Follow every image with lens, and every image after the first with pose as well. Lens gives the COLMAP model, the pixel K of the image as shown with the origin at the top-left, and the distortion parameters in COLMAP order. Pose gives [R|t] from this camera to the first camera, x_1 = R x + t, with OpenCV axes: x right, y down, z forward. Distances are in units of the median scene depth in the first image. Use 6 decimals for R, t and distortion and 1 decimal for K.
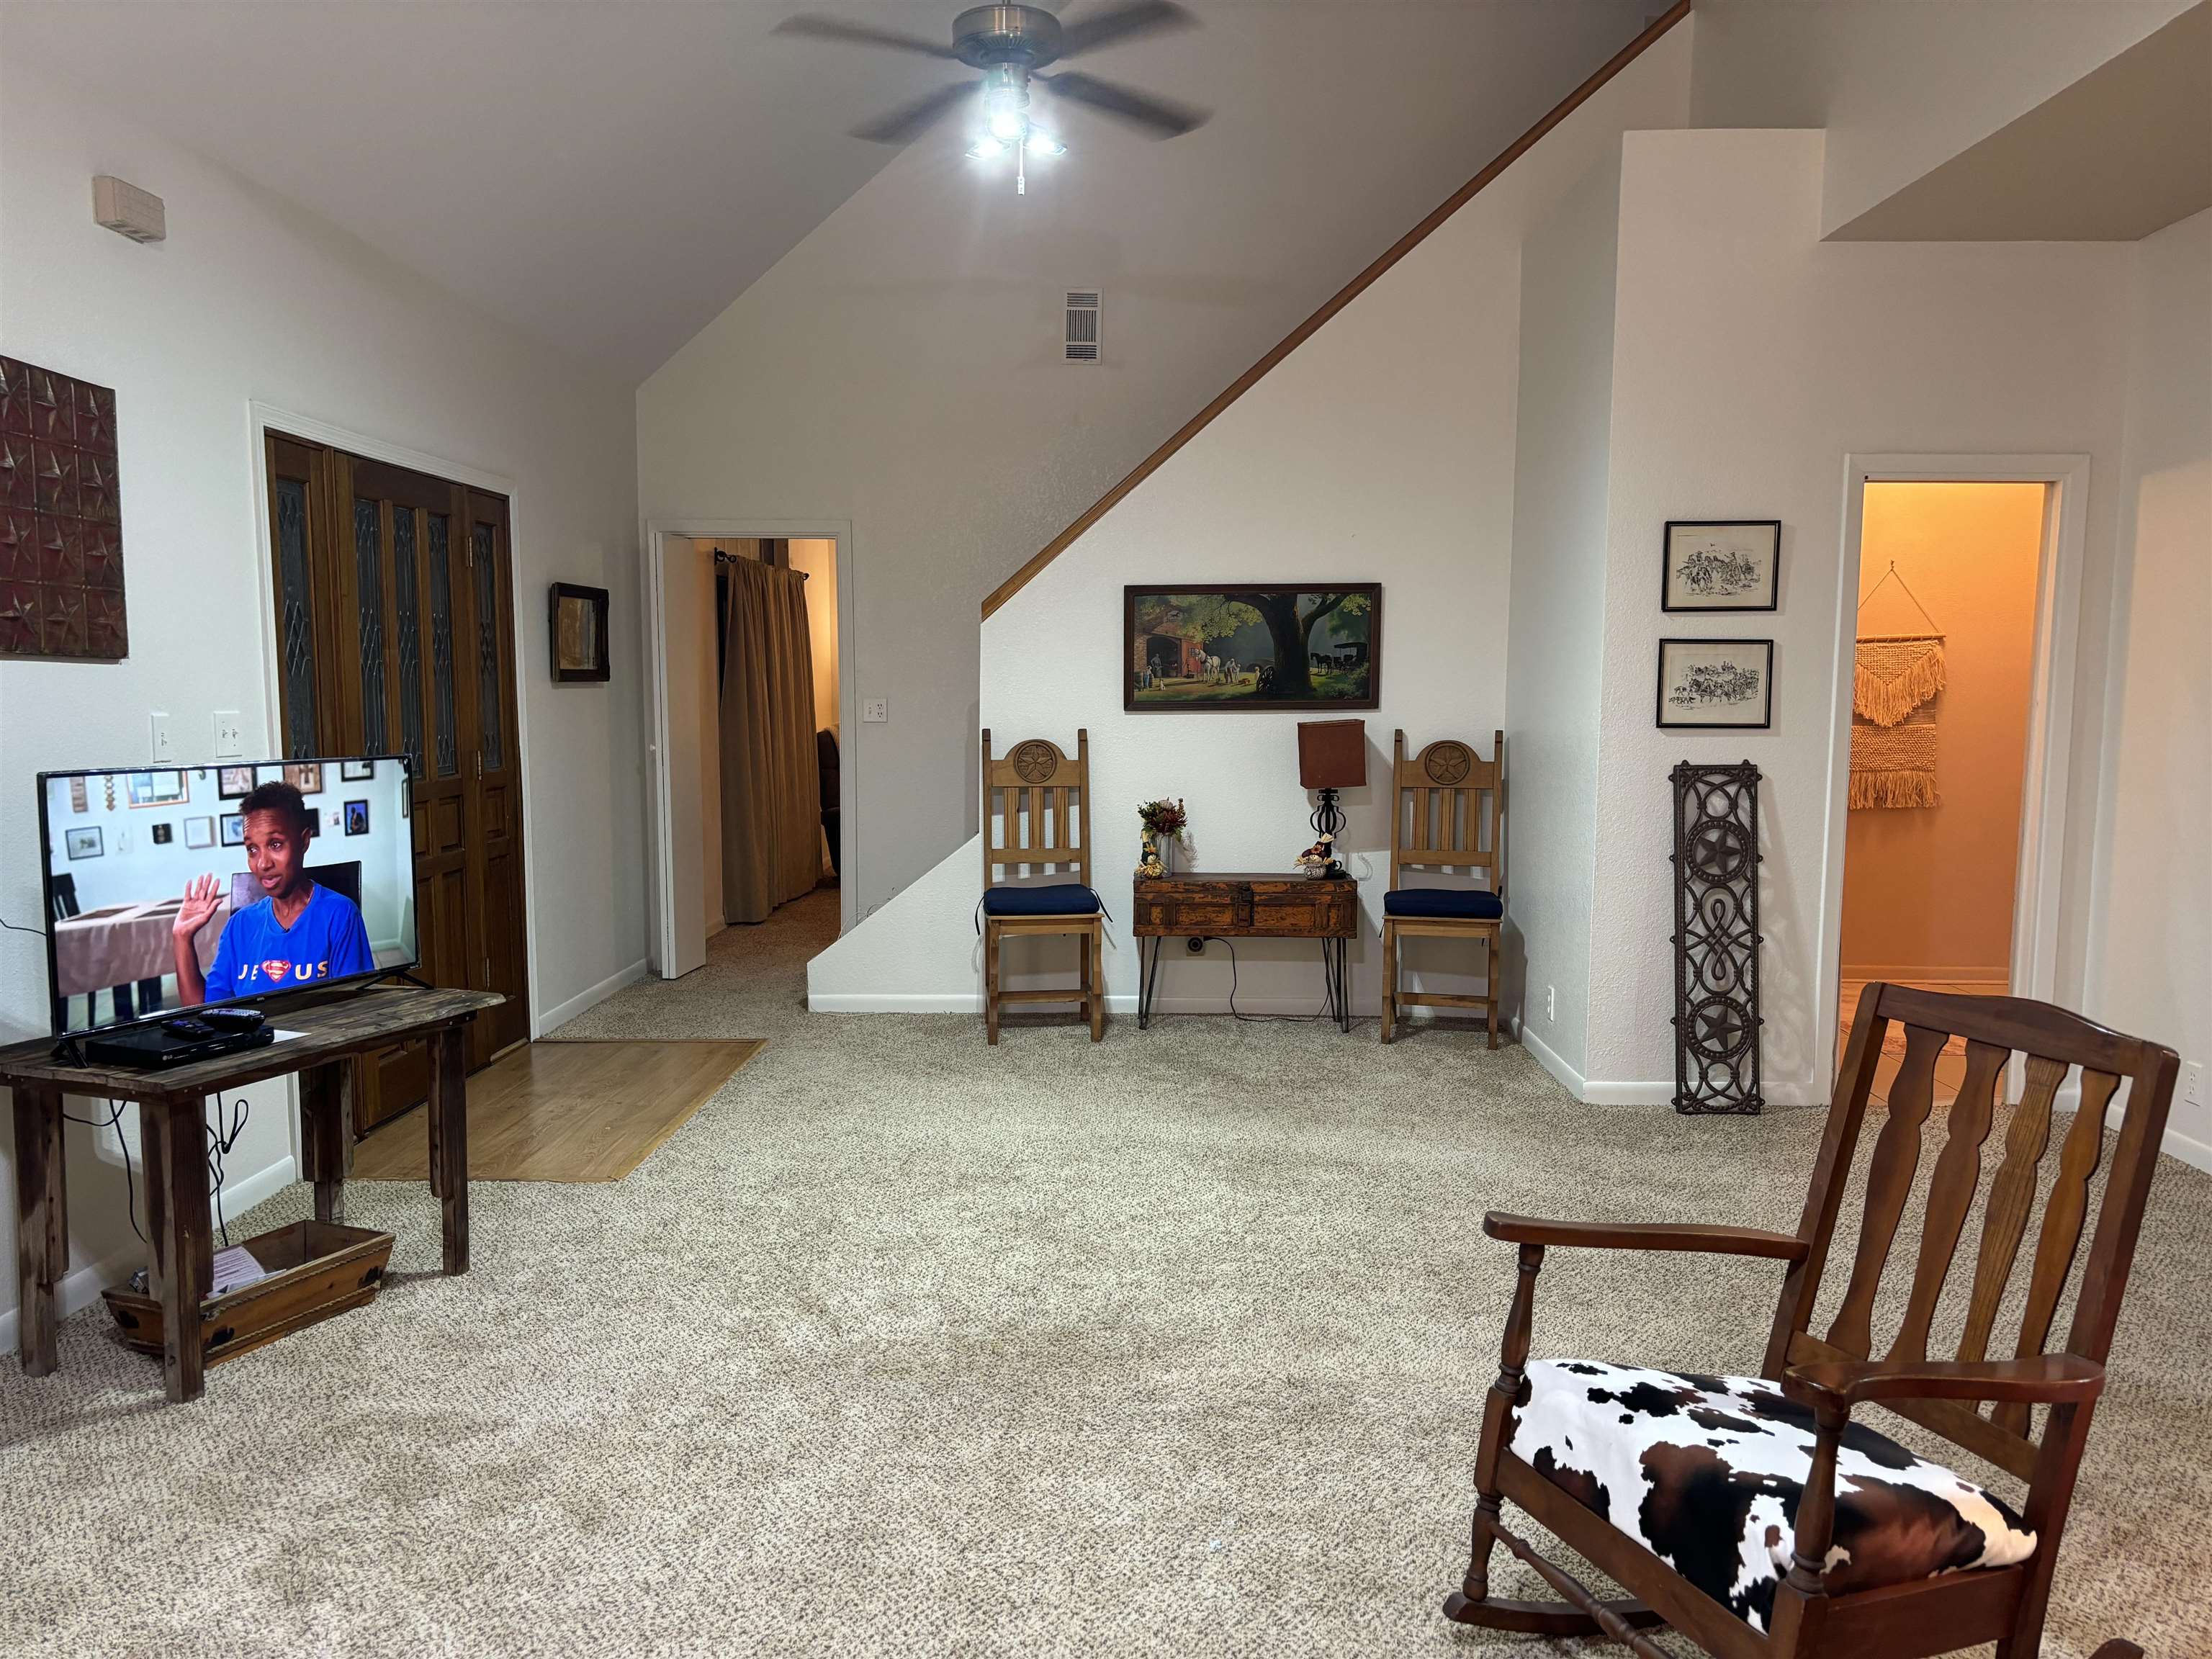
lens RADIAL K [[1673.3, 0, 1119.3], [0, 1673.3, 844.8], [0, 0, 1]] dist [0.037393, -0.034647]
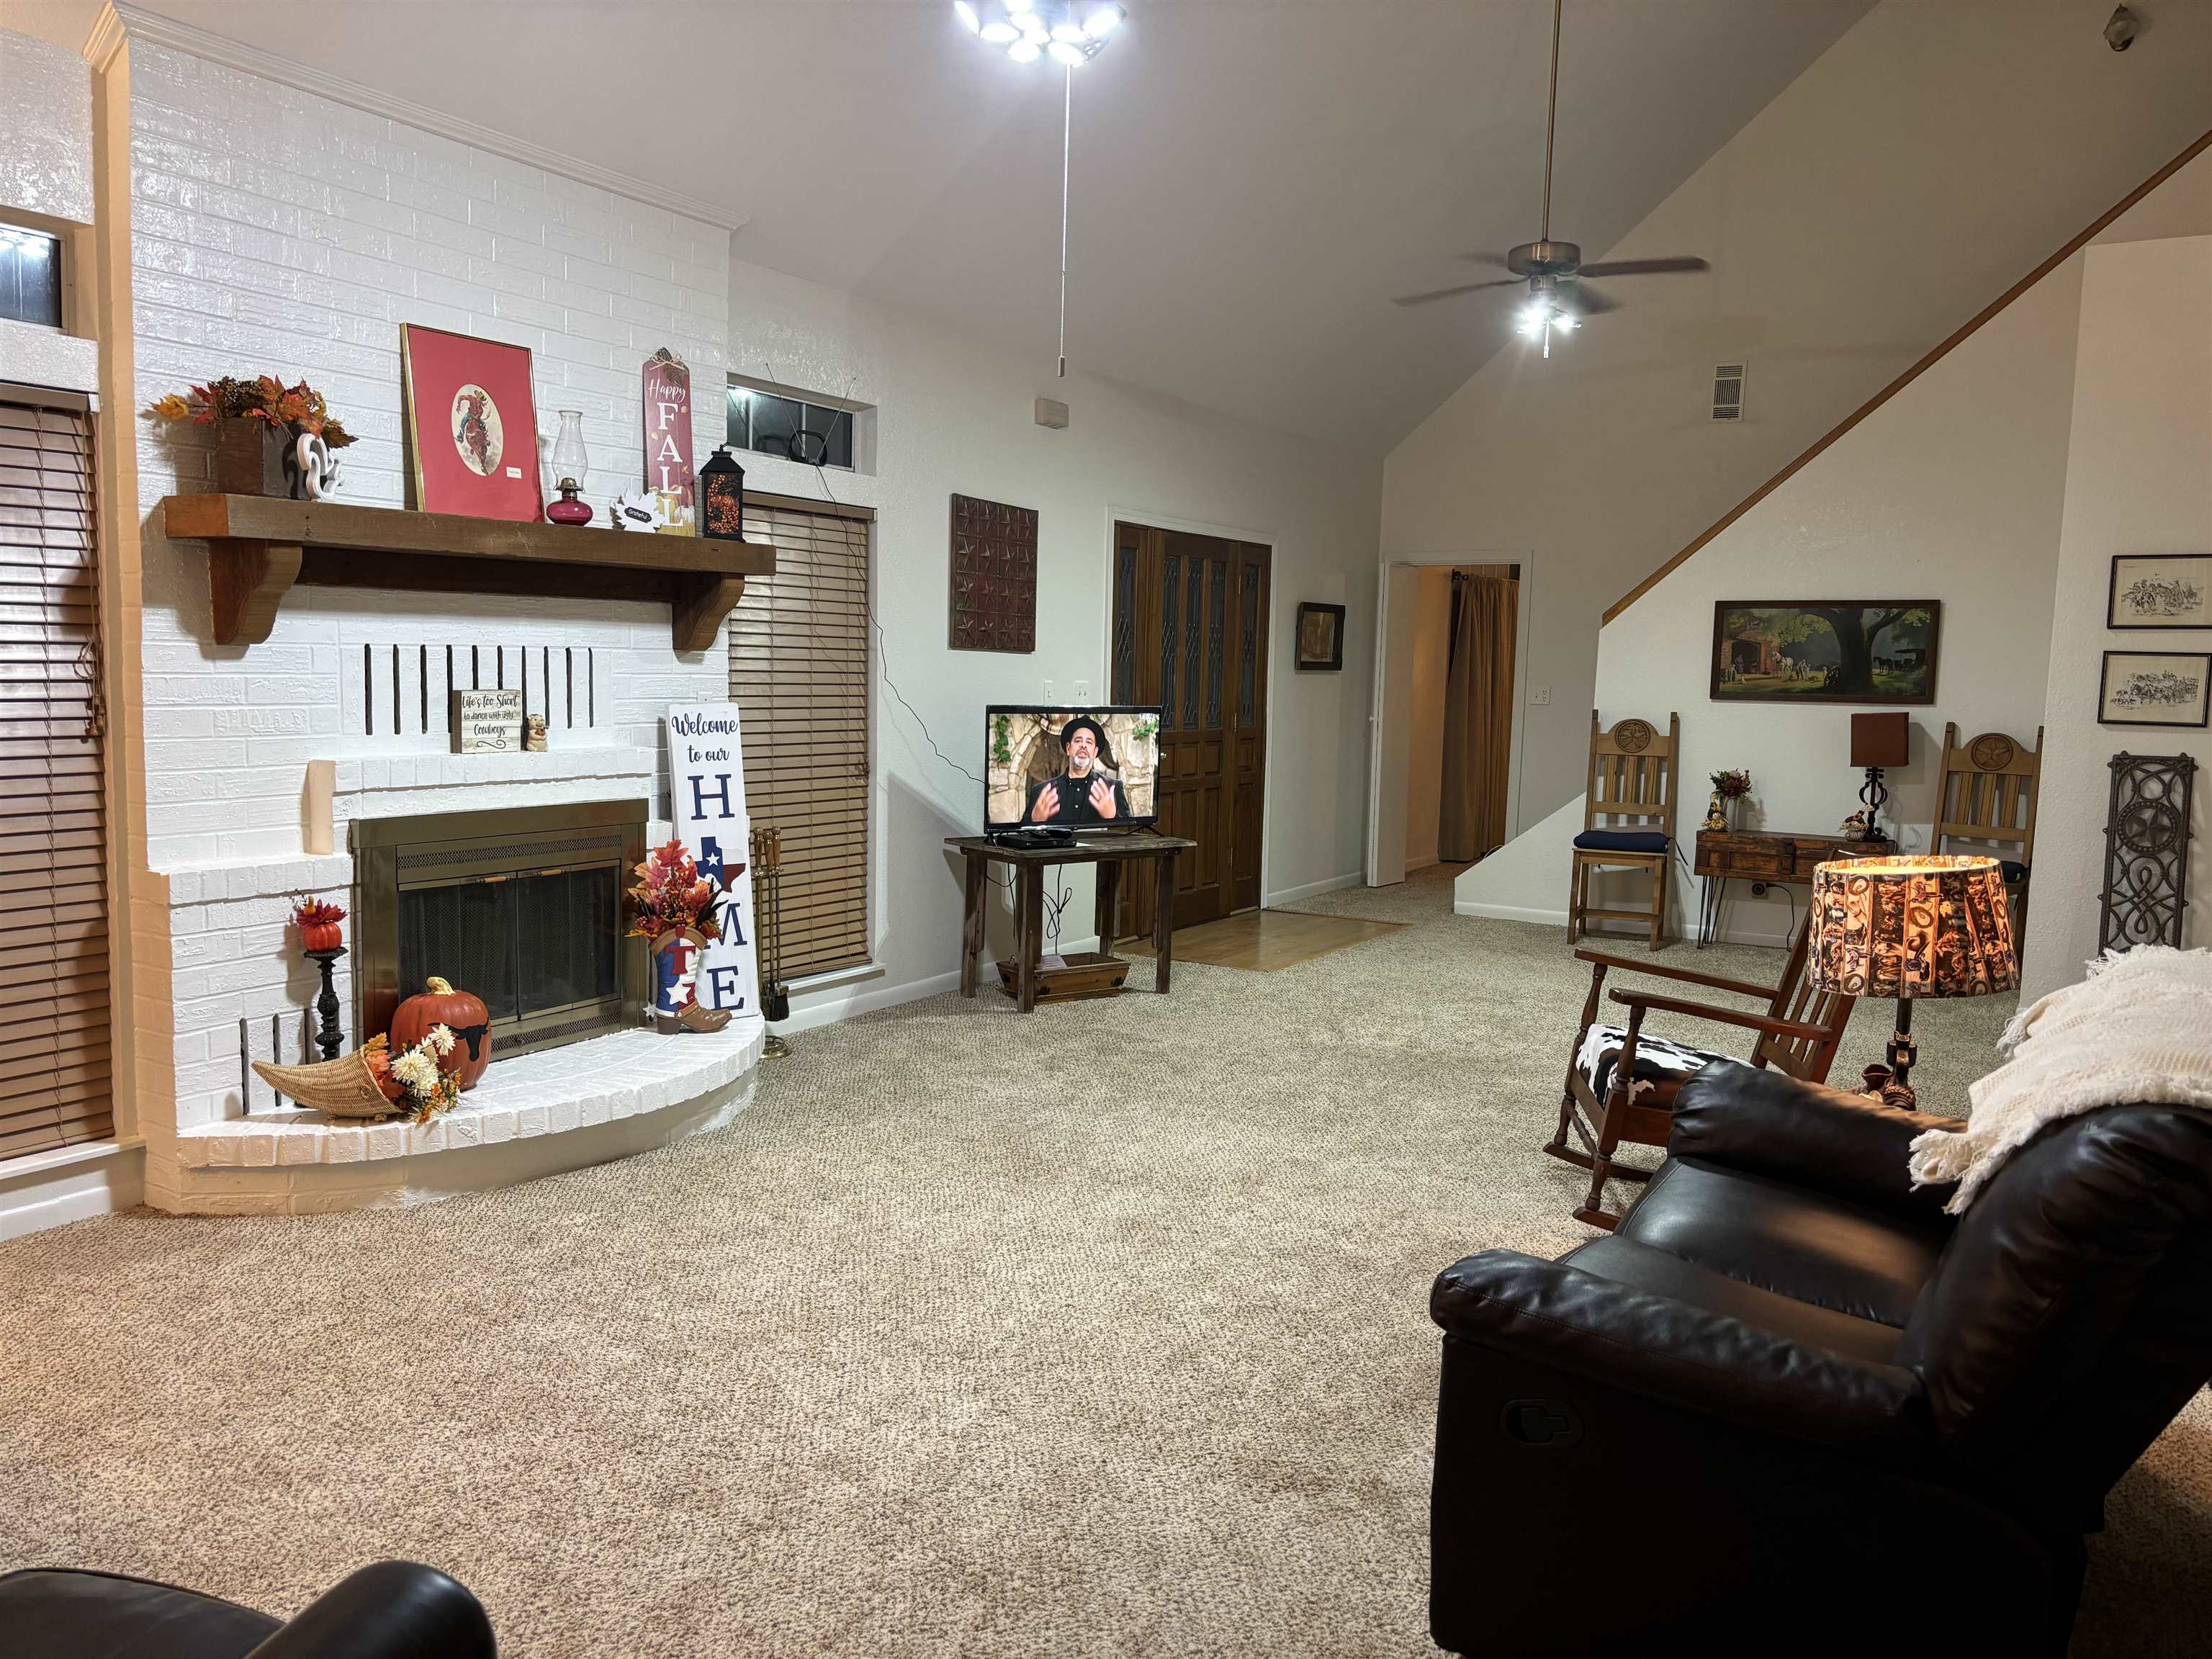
lens RADIAL K [[1673.3, 0, 1098.8], [0, 1673.3, 833.1], [0, 0, 1]] dist [0.037393, -0.034647]
pose [[0.863788, 0.069310, -0.499066, 0.328170], [-0.070487, 0.997376, 0.016516, 0.043481], [0.498901, 0.020911, 0.866407, -0.452213]]
